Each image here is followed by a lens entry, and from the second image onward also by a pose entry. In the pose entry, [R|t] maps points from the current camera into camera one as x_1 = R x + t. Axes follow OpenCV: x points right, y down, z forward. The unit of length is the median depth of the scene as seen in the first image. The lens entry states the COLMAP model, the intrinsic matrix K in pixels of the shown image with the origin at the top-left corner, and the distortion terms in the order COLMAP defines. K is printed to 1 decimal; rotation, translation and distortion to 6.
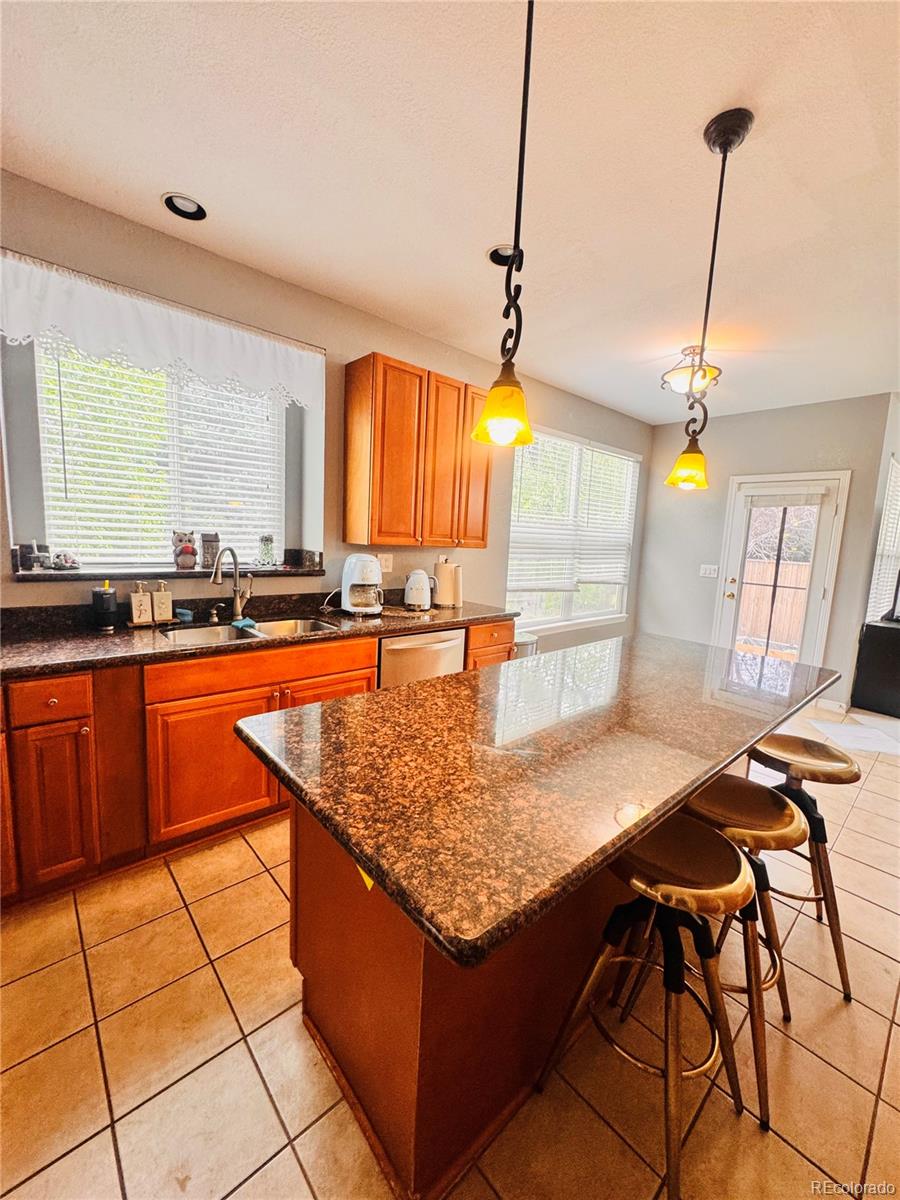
lens RADIAL K [[481.3, 0, 448.3], [0, 481.3, 597.9], [0, 0, 1]] dist [-0.001730, 0.000384]
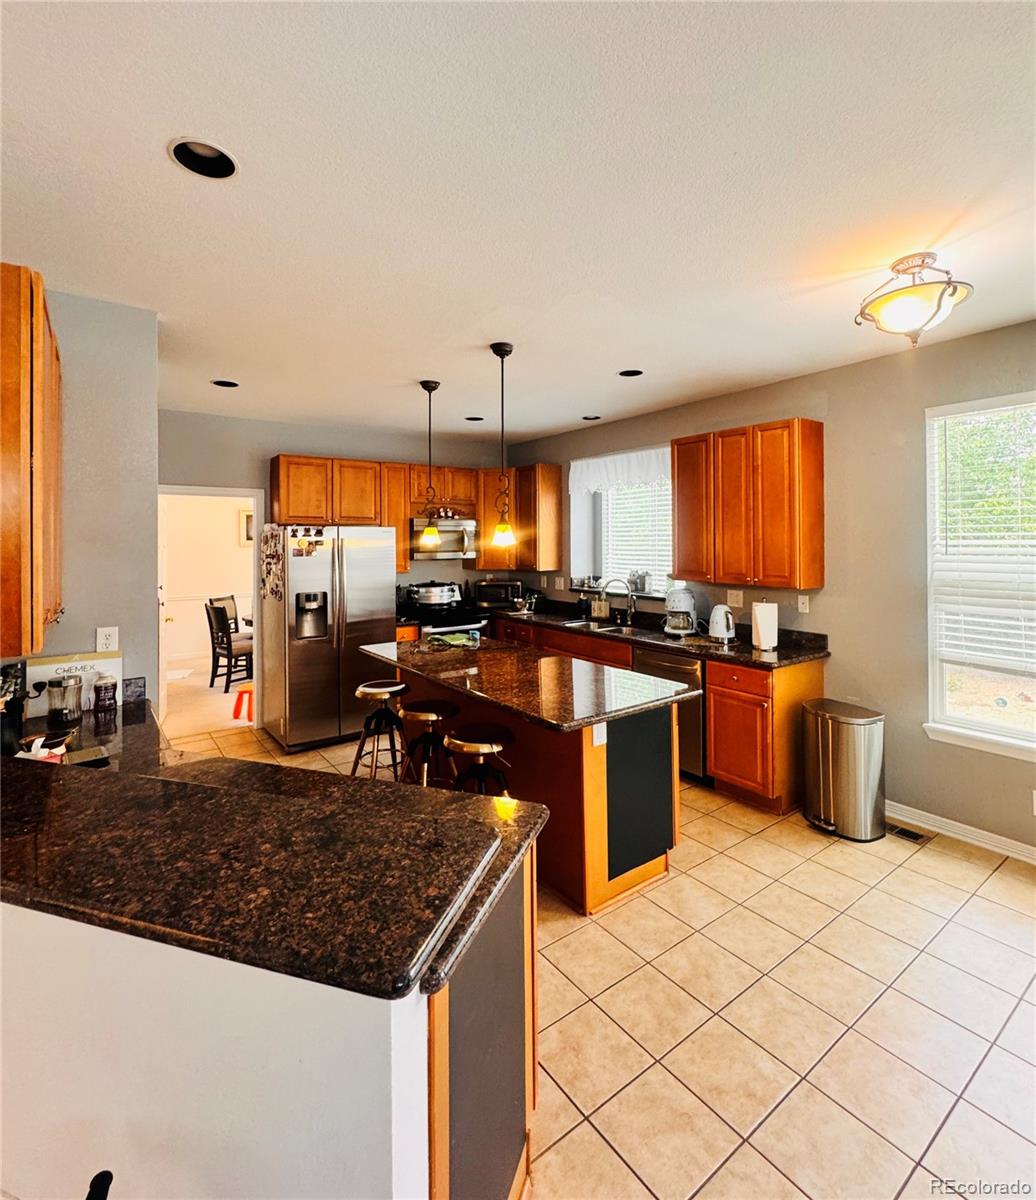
lens RADIAL K [[583.2, 0, 523.7], [0, 583.2, 528.6], [0, 0, 1]] dist [-0.002417, 0.000943]
pose [[-0.096599, -0.068664, -0.992952, 1.546336], [-0.130604, 0.989866, -0.055745, -0.116073], [0.986717, 0.124299, -0.104588, 0.801936]]
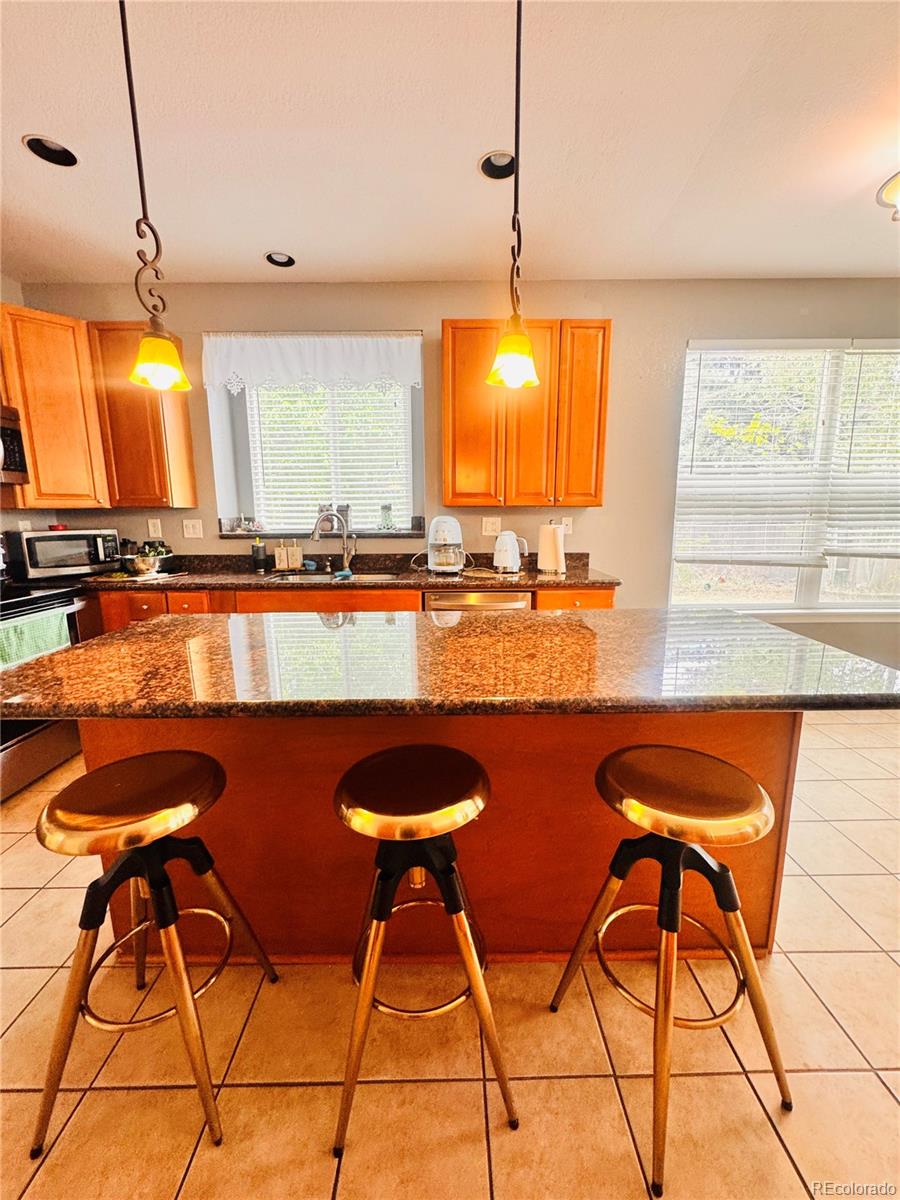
lens RADIAL K [[481.3, 0, 452.6], [0, 481.3, 597.9], [0, 0, 1]] dist [-0.001730, 0.000384]
pose [[0.751768, 0.063229, -0.656389, 0.595727], [-0.044948, 0.997991, 0.044655, 0.044992], [0.657894, -0.004067, 0.753099, 0.227886]]
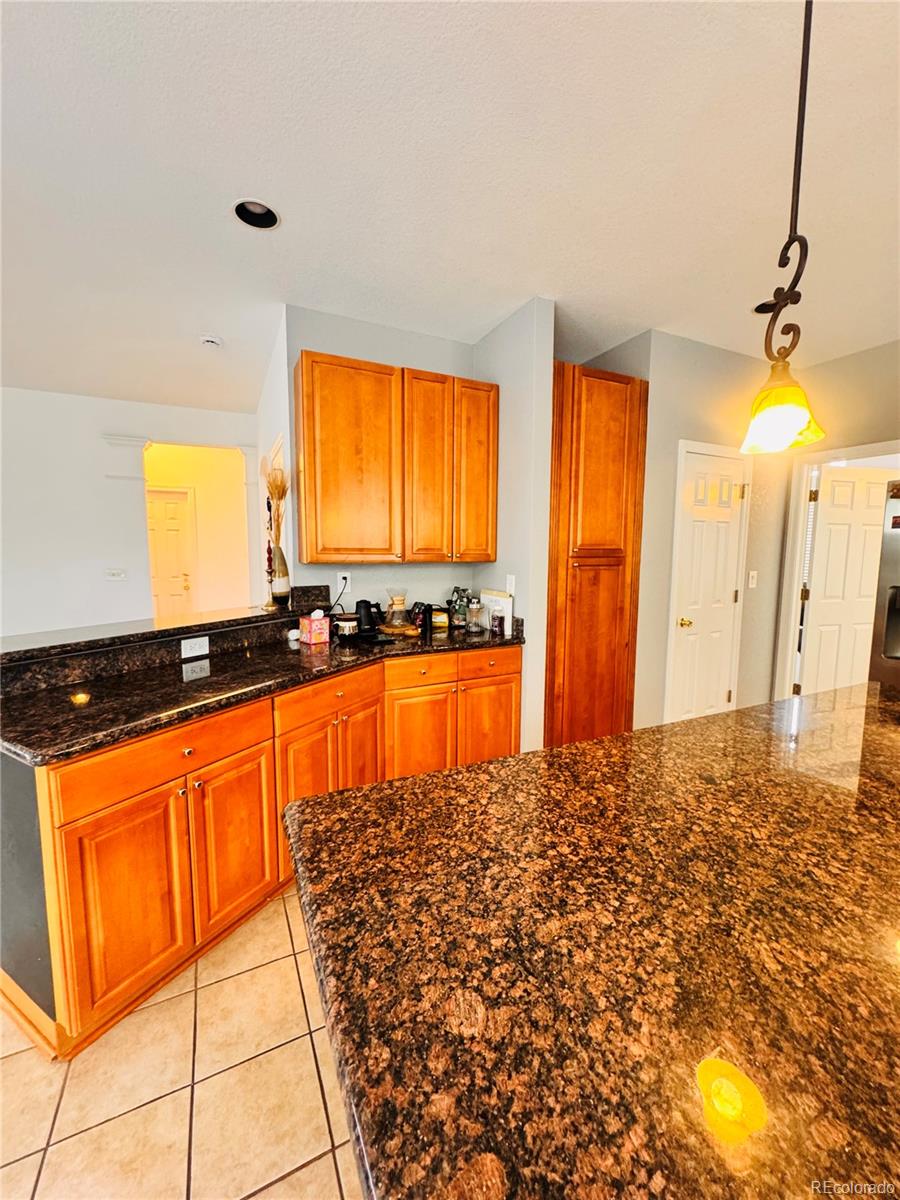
lens RADIAL K [[481.3, 0, 455.3], [0, 481.3, 598.9], [0, 0, 1]] dist [-0.001730, 0.000384]
pose [[-0.960619, -0.083992, 0.264872, 0.442506], [-0.016427, 0.968721, 0.247610, -0.124481], [-0.277384, 0.233507, -0.931951, 1.070870]]
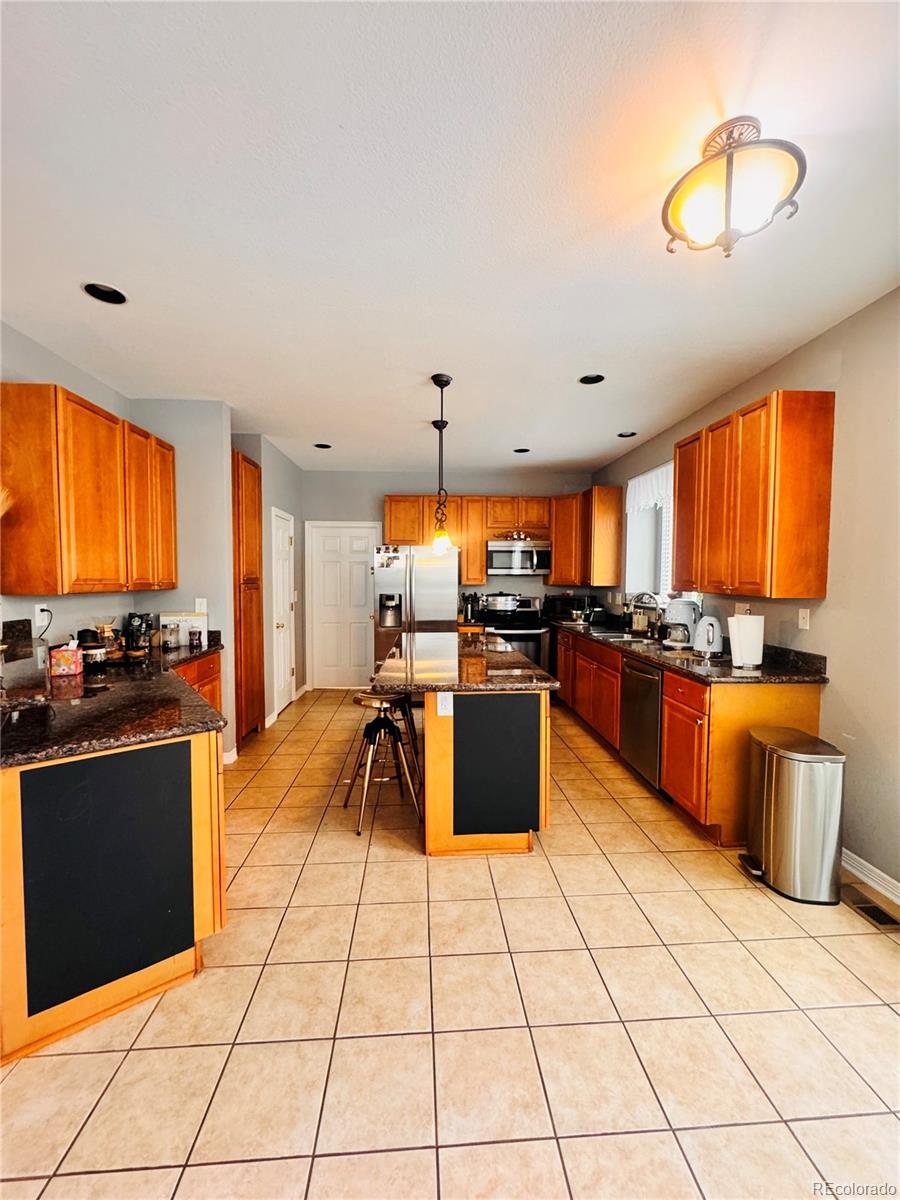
lens RADIAL K [[481.3, 0, 453.3], [0, 481.3, 592.7], [0, 0, 1]] dist [-0.001730, 0.000384]
pose [[-0.615973, -0.024268, -0.787394, 1.252934], [-0.137403, 0.987514, 0.077053, -0.133046], [0.775692, 0.155653, -0.611616, 1.416378]]
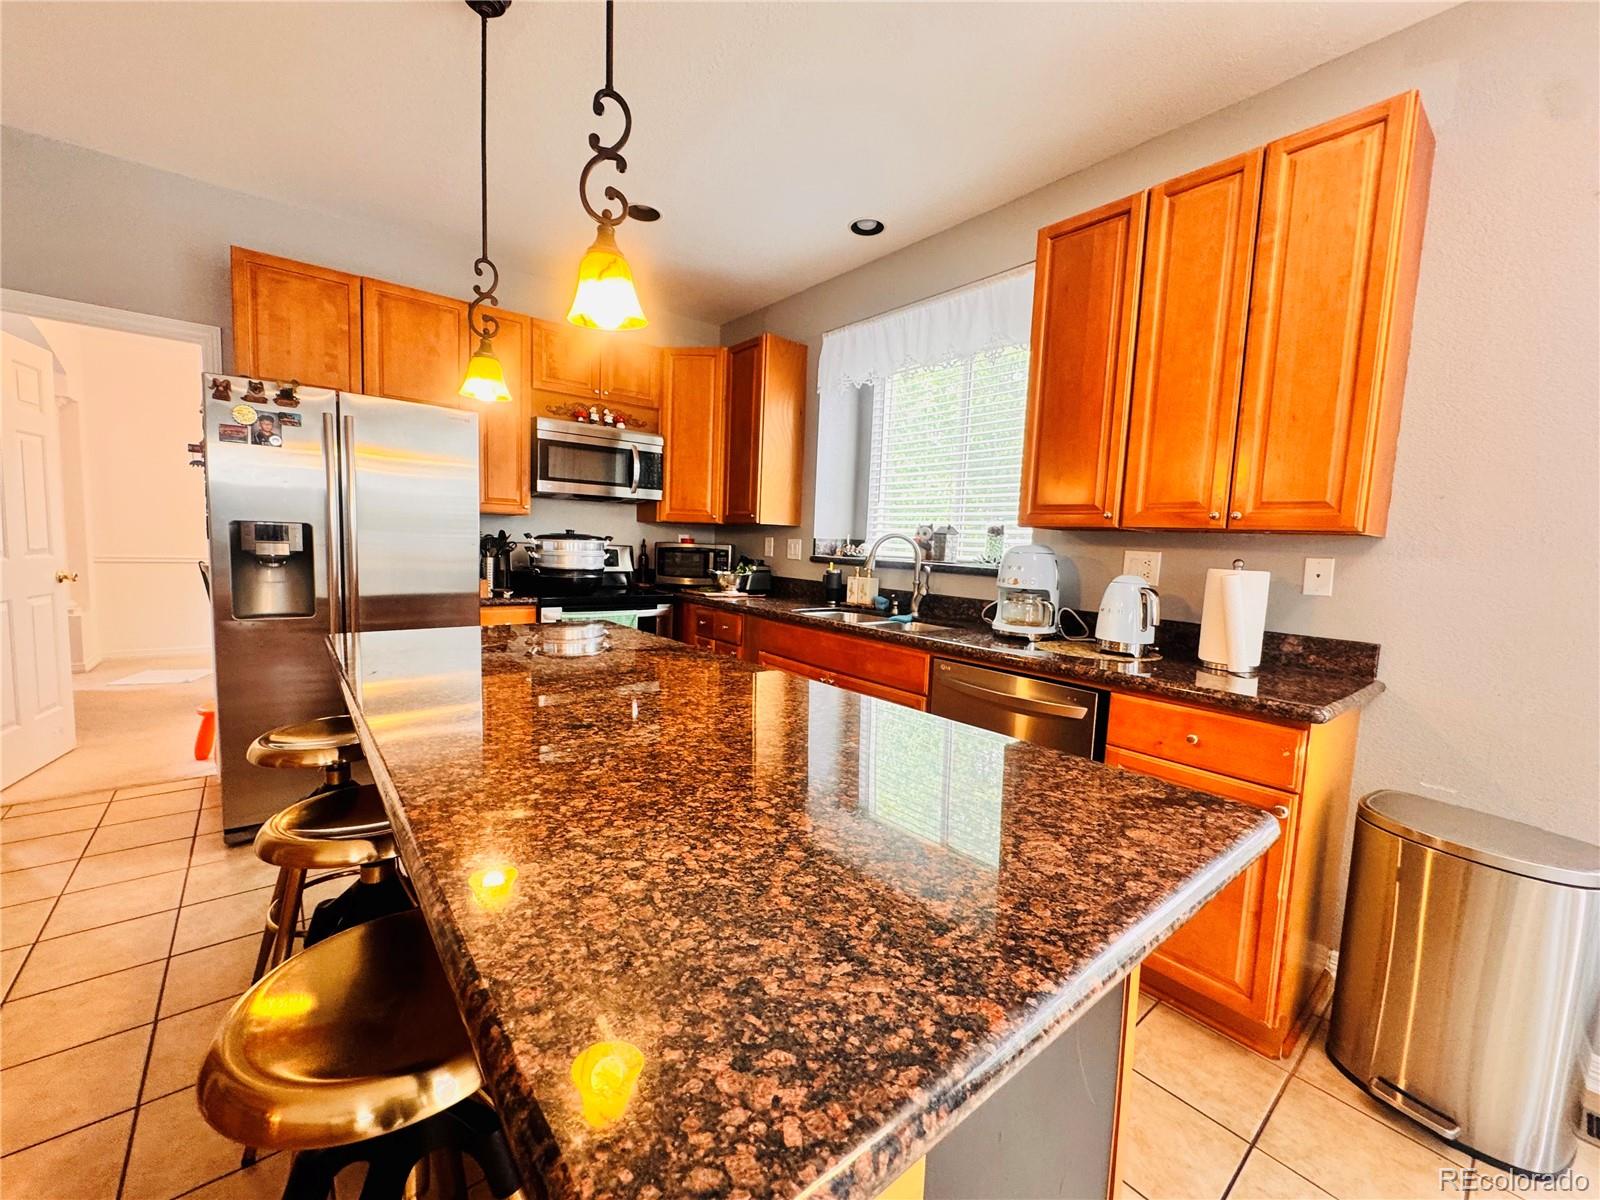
lens RADIAL K [[641.8, 0, 799.0], [0, 641.8, 595.7], [0, 0, 1]] dist [-0.001730, 0.000384]
pose [[-0.040221, 0.035782, -0.998550, 0.753355], [-0.172669, 0.984075, 0.042218, -0.006533], [0.984158, 0.174117, -0.033402, 0.807628]]
